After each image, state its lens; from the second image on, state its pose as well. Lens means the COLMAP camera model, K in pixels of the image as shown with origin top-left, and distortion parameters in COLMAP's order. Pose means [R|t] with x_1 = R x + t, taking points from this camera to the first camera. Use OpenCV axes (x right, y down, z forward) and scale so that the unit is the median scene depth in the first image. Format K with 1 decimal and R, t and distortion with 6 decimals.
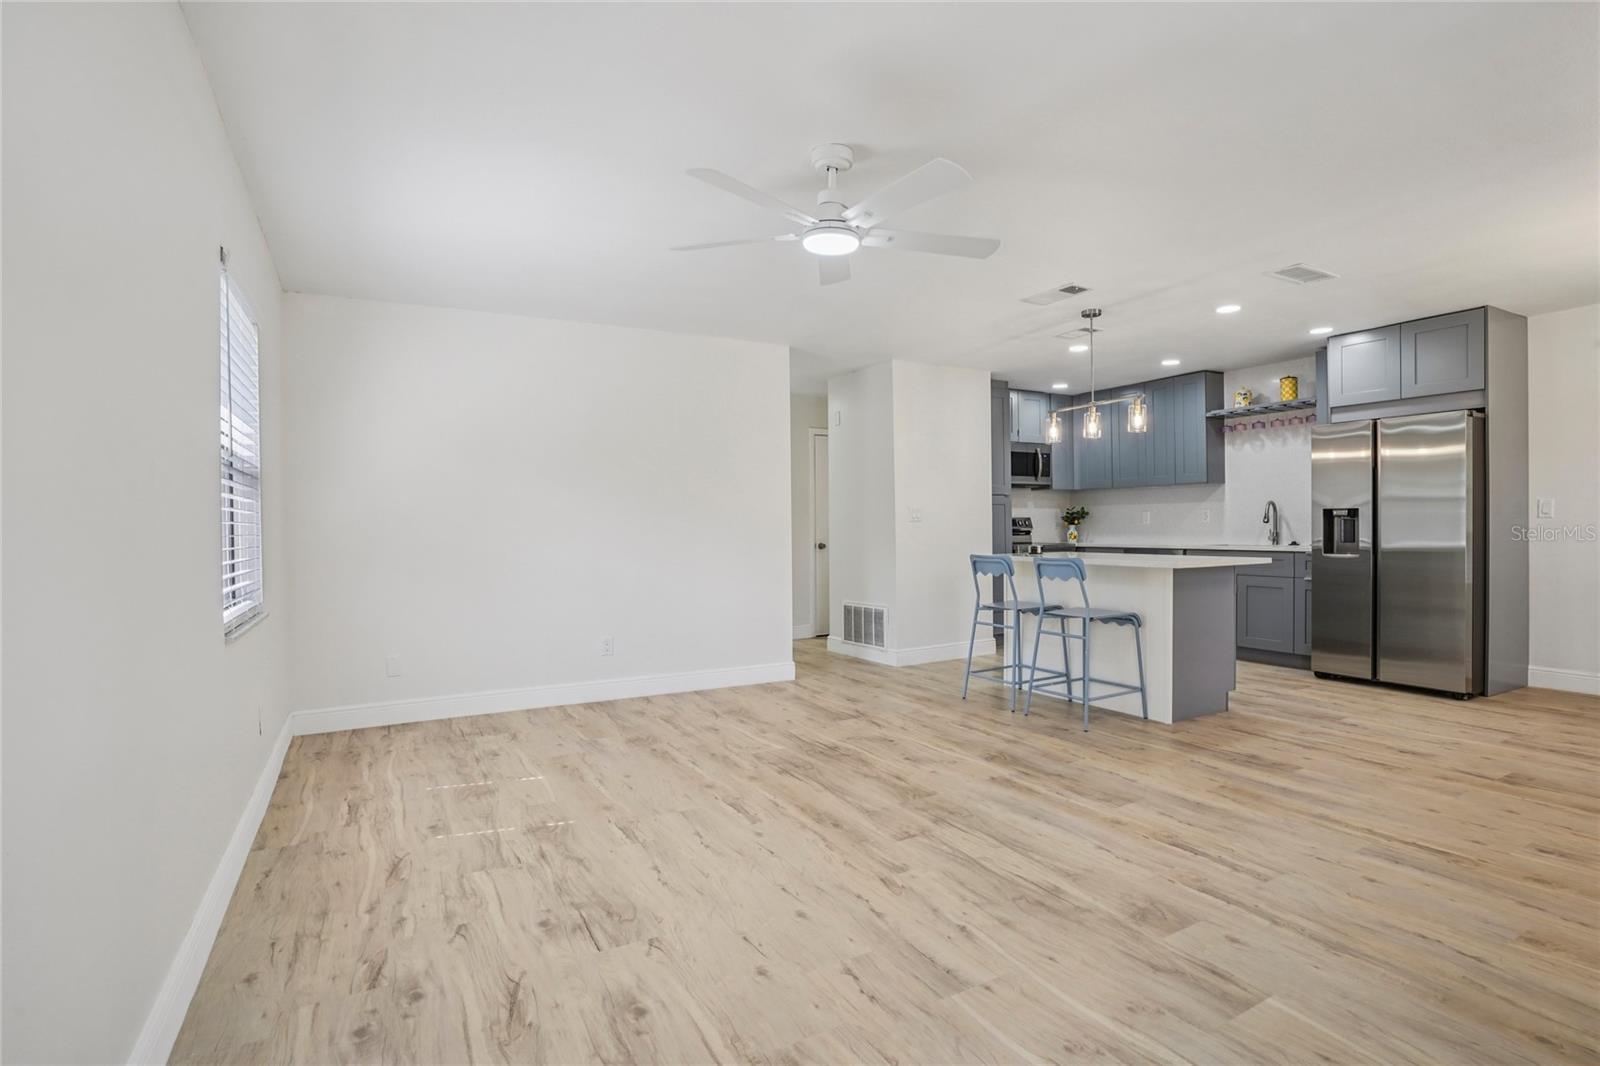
lens RADIAL K [[785.7, 0, 800.0], [0, 785.7, 533.0], [0, 0, 1]] dist [-0.078212, 0.035334]
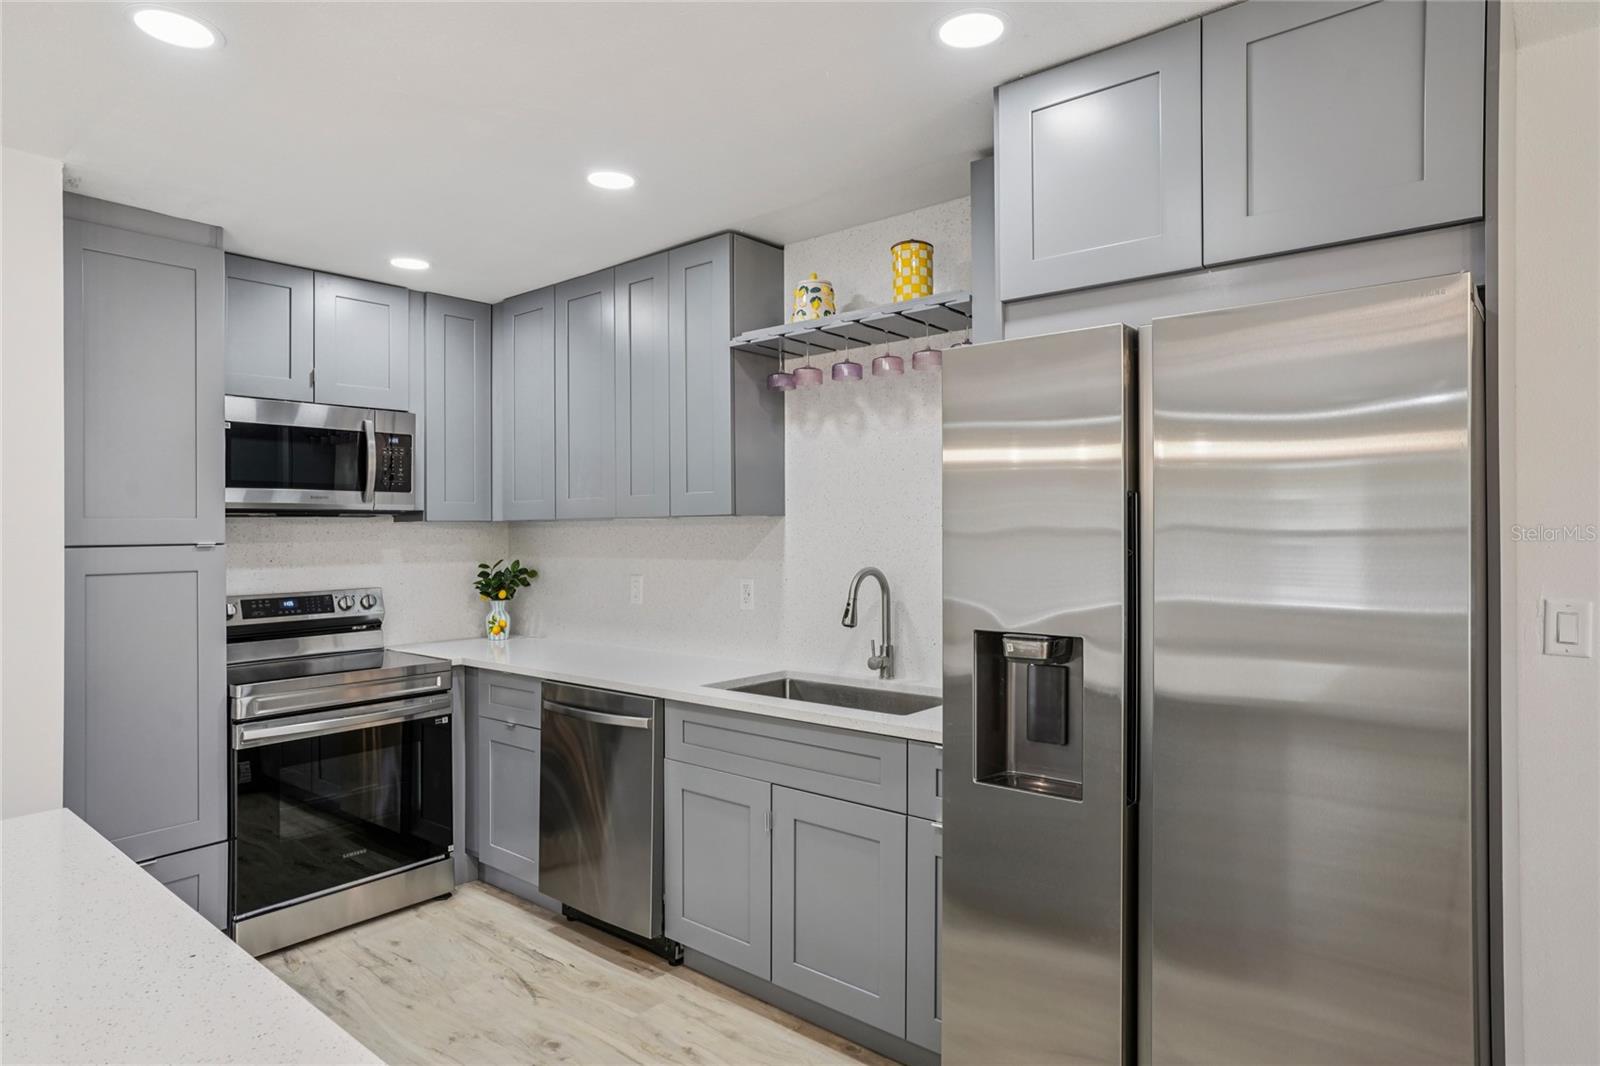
lens RADIAL K [[921.0, 0, 800.0], [0, 921.0, 533.0], [0, 0, 1]] dist [-0.006506, -0.000248]
pose [[0.936780, 0.001749, 0.349914, 0.538508], [0.002111, 0.999941, -0.010650, -0.069942], [-0.349912, 0.010716, 0.936721, 0.745952]]
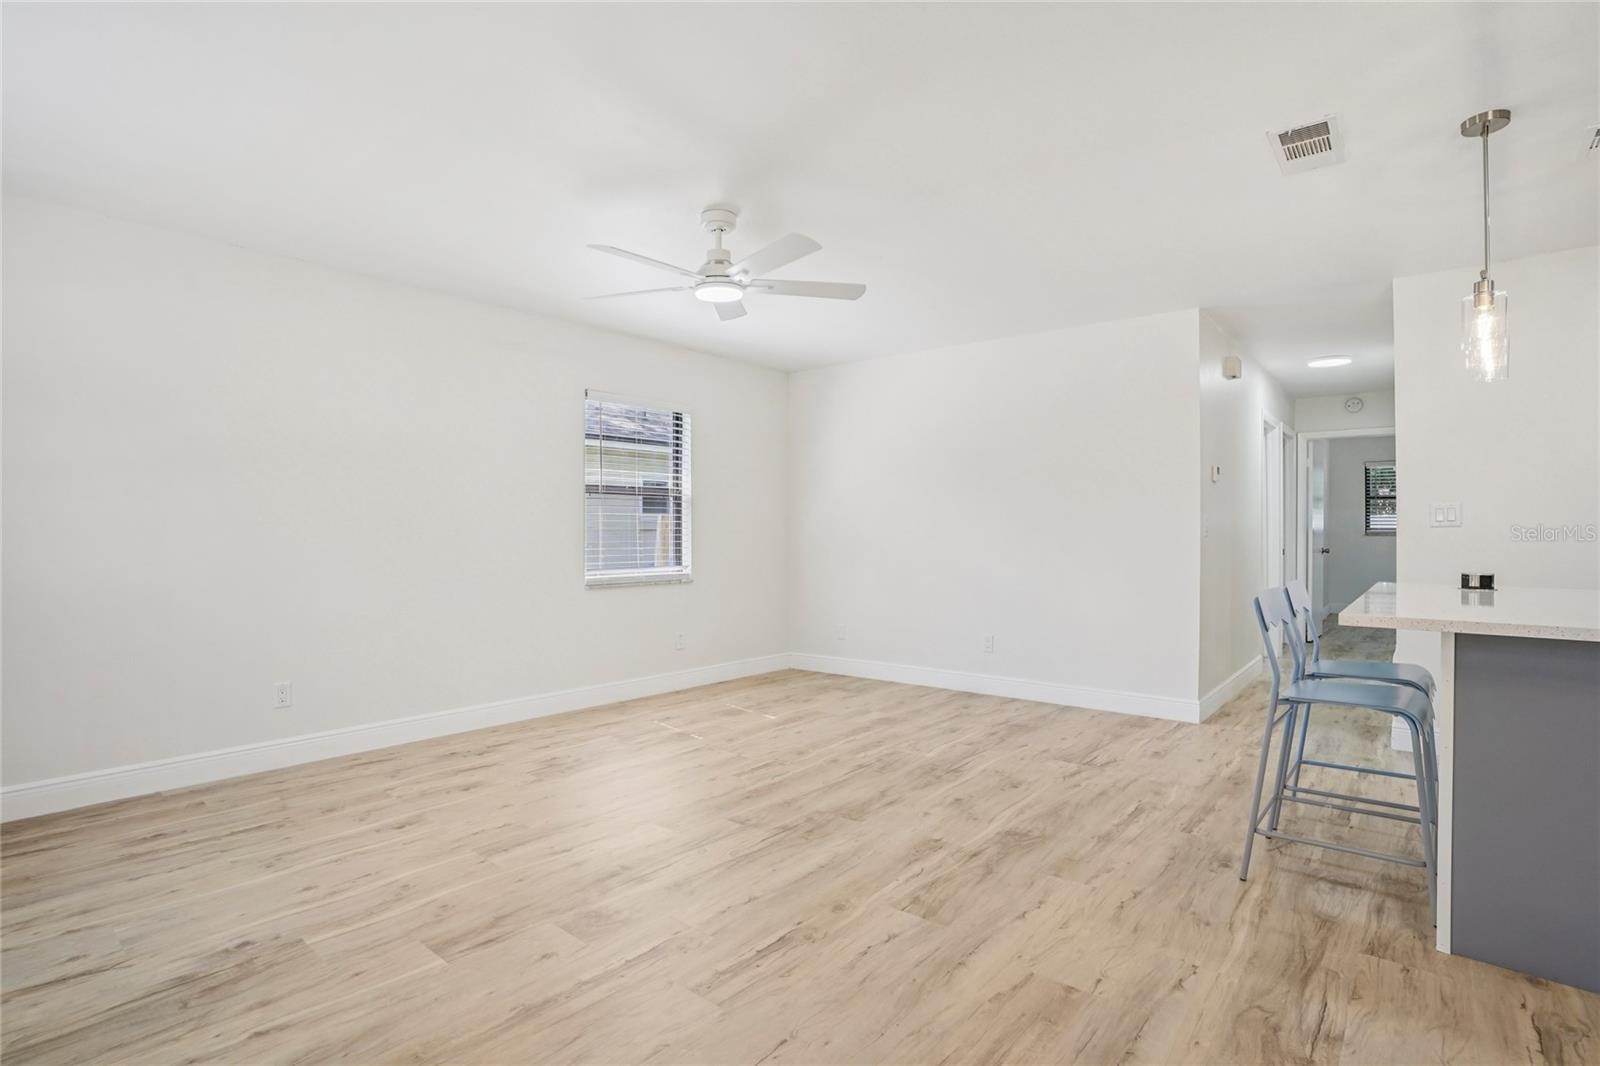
lens RADIAL K [[785.7, 0, 800.0], [0, 785.7, 533.0], [0, 0, 1]] dist [-0.078212, 0.035334]
pose [[0.354668, 0.013060, -0.934901, 0.676629], [-0.009501, 0.999901, 0.010364, -0.014020], [0.934944, 0.005207, 0.354757, 0.396561]]
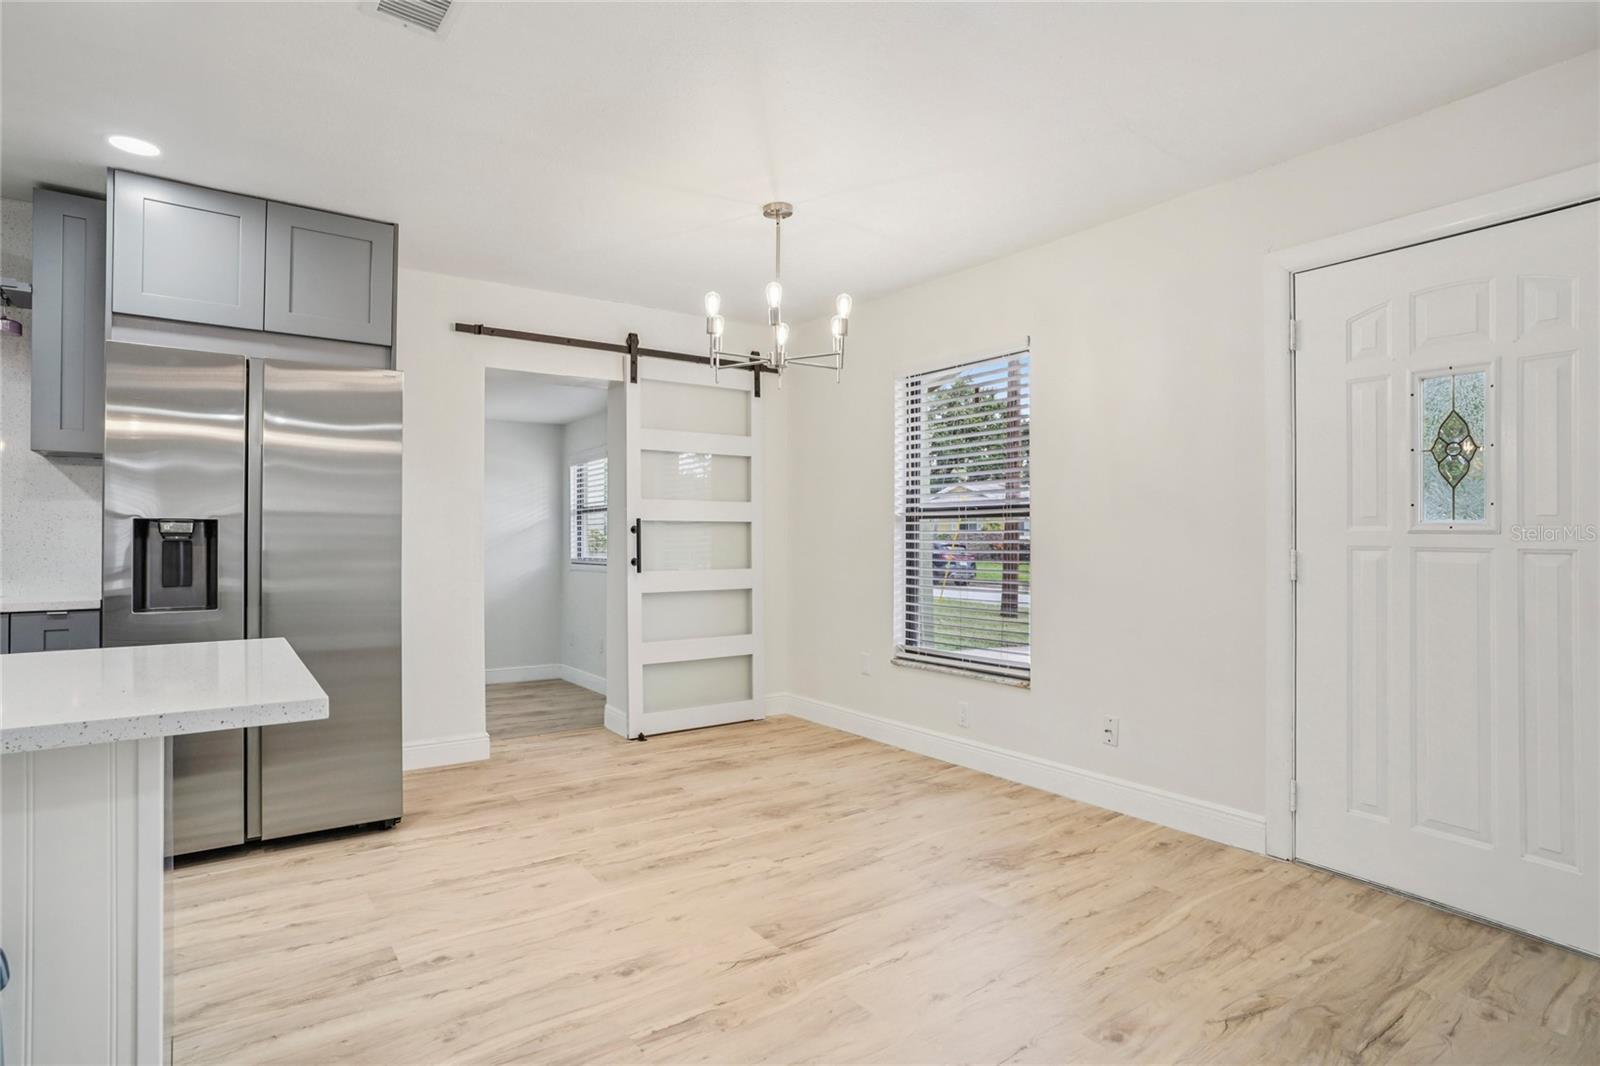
lens RADIAL K [[838.7, 0, 778.8], [0, 838.7, 533.1], [0, 0, 1]] dist [-0.064733, 0.048016]
pose [[-0.103943, 0.017864, 0.994423, 0.144197], [0.009018, 0.999815, -0.017018, -0.010613], [-0.994542, 0.007198, -0.104085, 0.708919]]
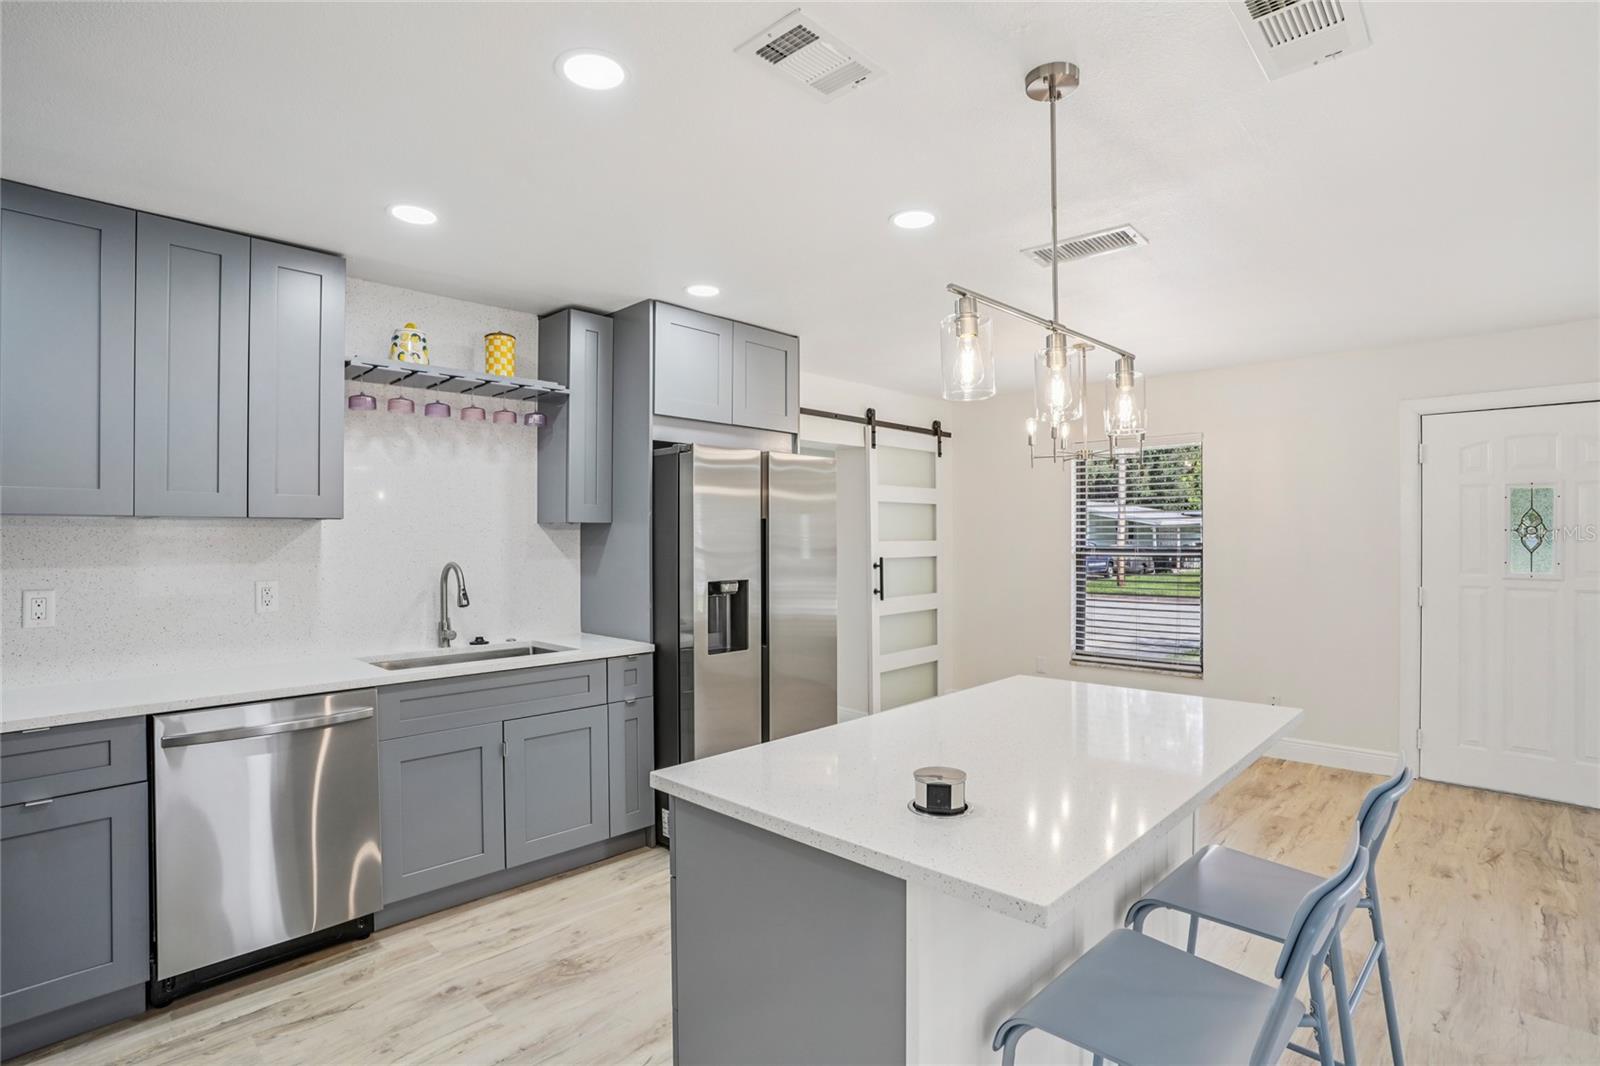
lens RADIAL K [[785.7, 0, 800.0], [0, 785.7, 533.0], [0, 0, 1]] dist [-0.078212, 0.035334]
pose [[-0.294432, 0.018315, 0.955497, 0.068567], [0.016399, 0.999766, -0.014110, -0.064821], [-0.955532, 0.011515, -0.294664, 1.205153]]
